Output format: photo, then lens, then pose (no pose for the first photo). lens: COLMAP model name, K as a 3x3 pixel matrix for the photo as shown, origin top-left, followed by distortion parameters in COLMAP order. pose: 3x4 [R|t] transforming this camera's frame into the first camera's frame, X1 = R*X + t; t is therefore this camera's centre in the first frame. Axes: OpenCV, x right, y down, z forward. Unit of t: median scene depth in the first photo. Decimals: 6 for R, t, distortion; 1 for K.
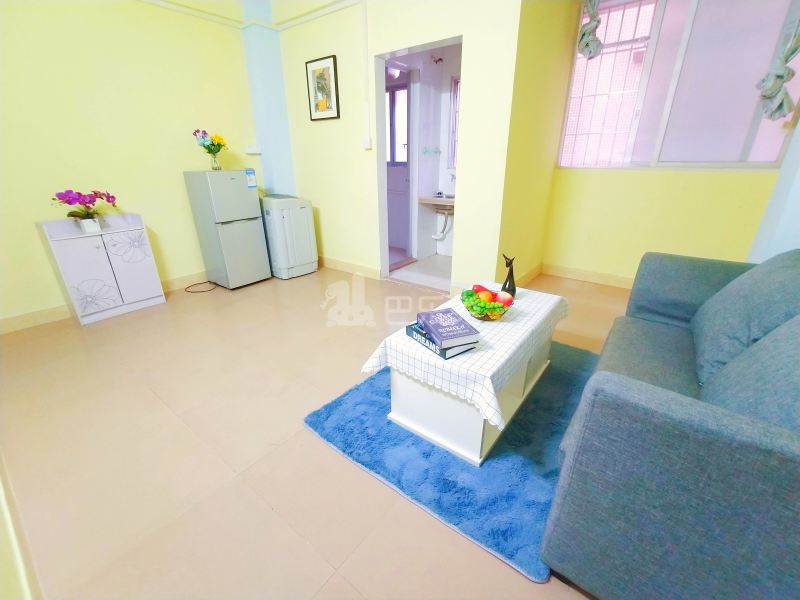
lens RADIAL K [[352.1, 0, 400.0], [0, 352.1, 300.0], [0, 0, 1]] dist [-0.002476, 0.007569]
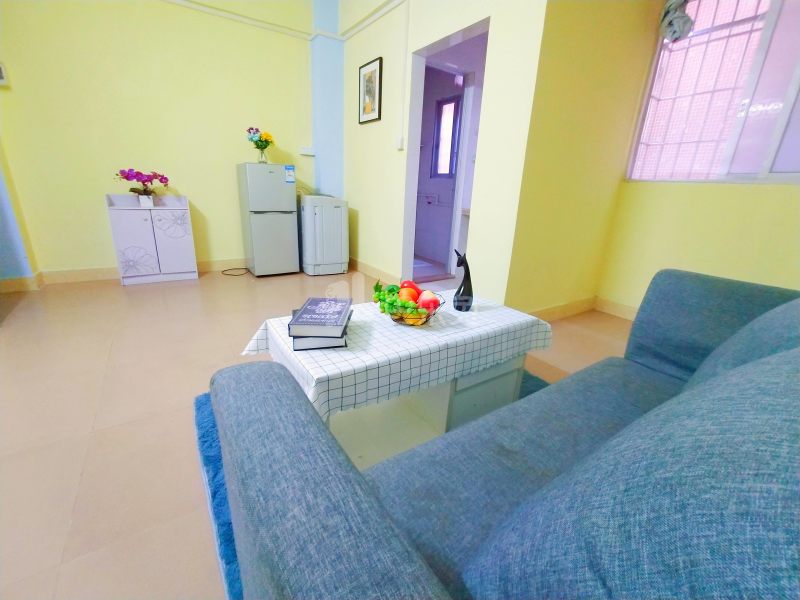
lens RADIAL K [[352.1, 0, 400.0], [0, 352.1, 300.0], [0, 0, 1]] dist [-0.002476, 0.007569]
pose [[0.949421, 0.145661, -0.278179, 0.242649], [-0.166852, 0.984504, -0.053956, 0.026221], [0.266009, 0.097642, 0.959013, 0.126909]]
